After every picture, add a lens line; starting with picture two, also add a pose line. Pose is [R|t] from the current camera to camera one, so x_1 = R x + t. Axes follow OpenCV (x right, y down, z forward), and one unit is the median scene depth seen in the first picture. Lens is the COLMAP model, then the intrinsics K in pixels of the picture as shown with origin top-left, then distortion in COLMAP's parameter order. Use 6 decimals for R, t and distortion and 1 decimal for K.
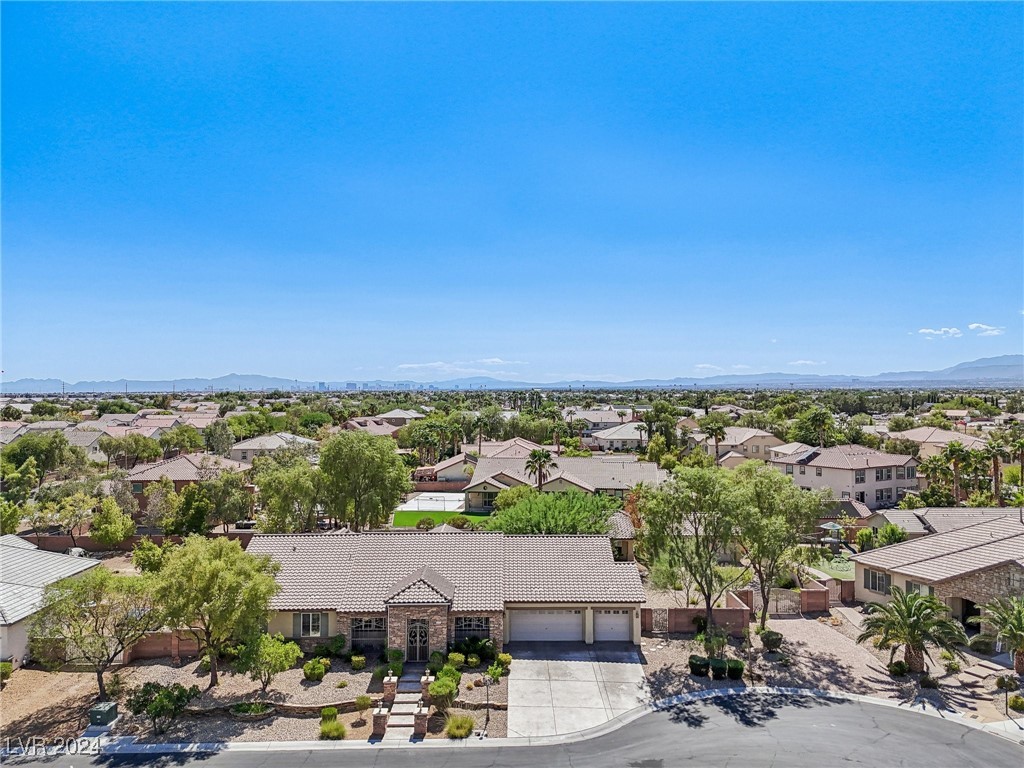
lens RADIAL K [[758.3, 0, 512.0], [0, 758.3, 384.0], [0, 0, 1]] dist [0.035233, -0.001265]
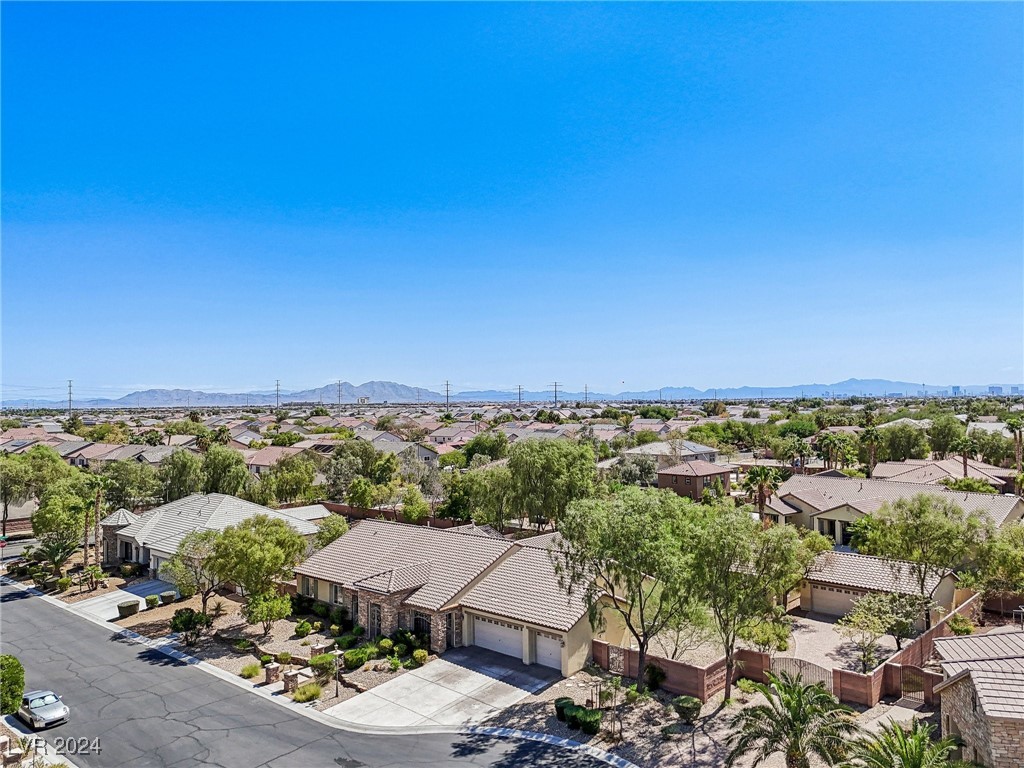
lens RADIAL K [[801.7, 0, 512.0], [0, 801.7, 384.0], [0, 0, 1]] dist [0.042048, 0.000466]
pose [[0.729194, -0.017501, -0.684083, 0.897811], [0.021178, 0.999771, -0.003002, -0.011129], [0.683979, -0.012299, 0.729398, 0.284377]]
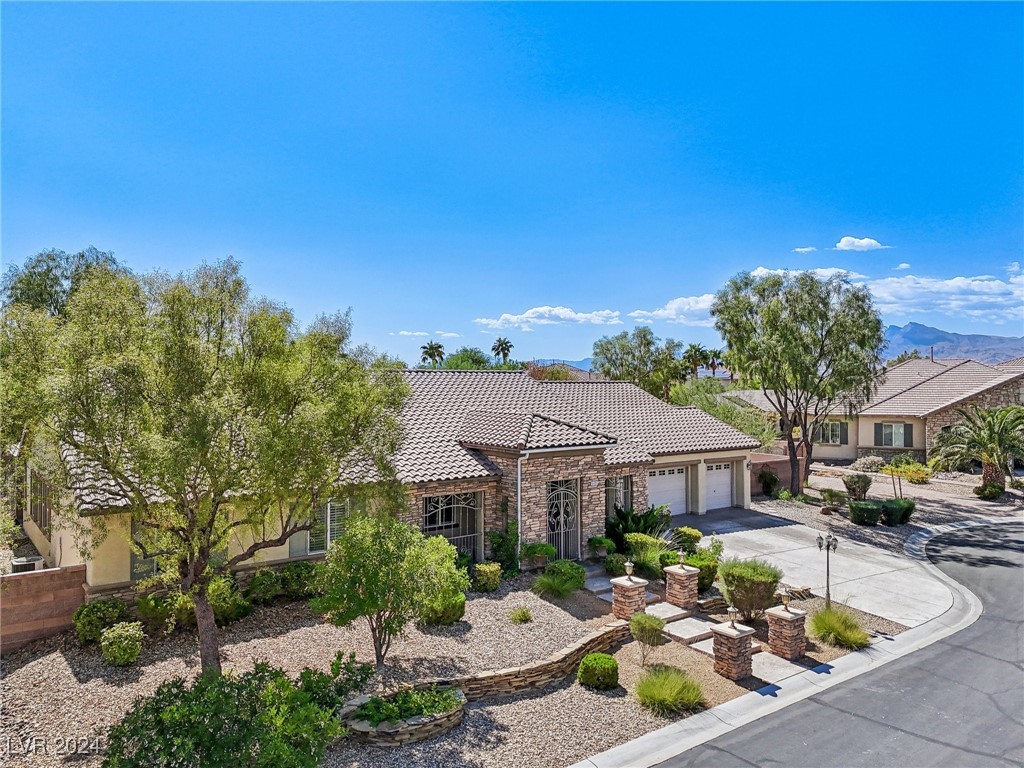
lens RADIAL K [[761.7, 0, 512.0], [0, 761.7, 384.0], [0, 0, 1]] dist [0.054936, -0.043781]
pose [[0.807178, -0.002824, 0.590302, -0.480598], [-0.002387, 0.999965, 0.008048, 0.252852], [-0.590304, -0.007905, 0.807143, 0.639233]]
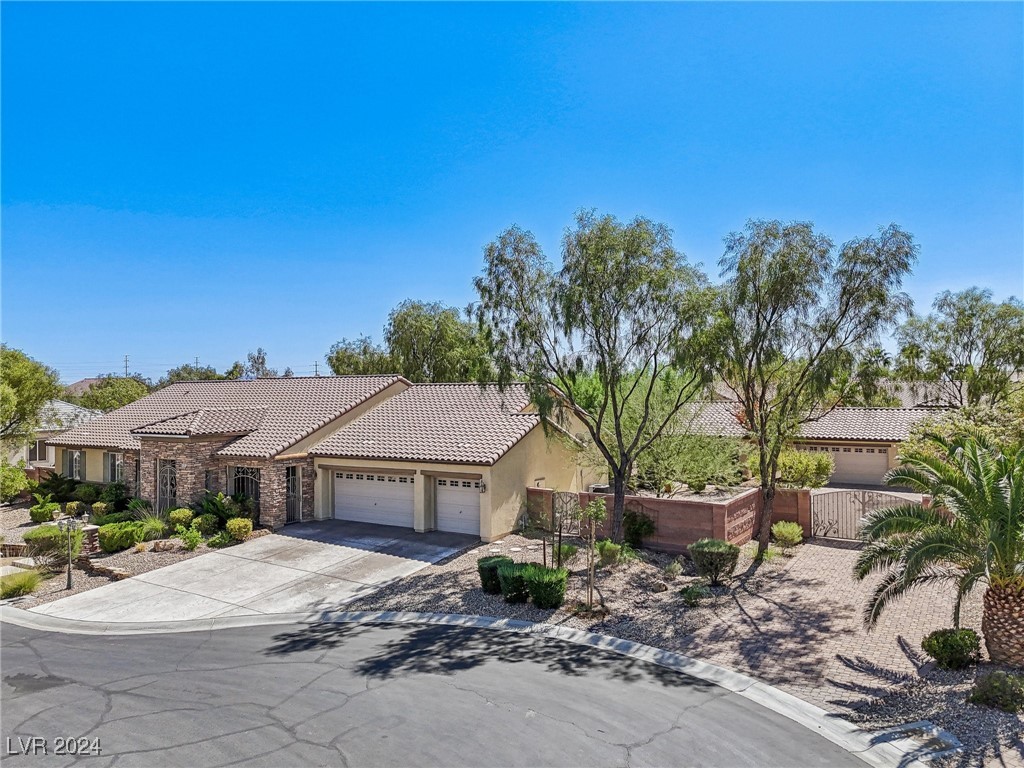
lens RADIAL K [[768.3, 0, 512.0], [0, 768.3, 384.0], [0, 0, 1]] dist [0.088011, -0.088416]
pose [[0.831826, -0.011819, -0.554911, 0.561244], [0.015982, 0.999869, 0.002661, 0.256569], [0.554807, -0.011082, 0.831905, 0.617794]]
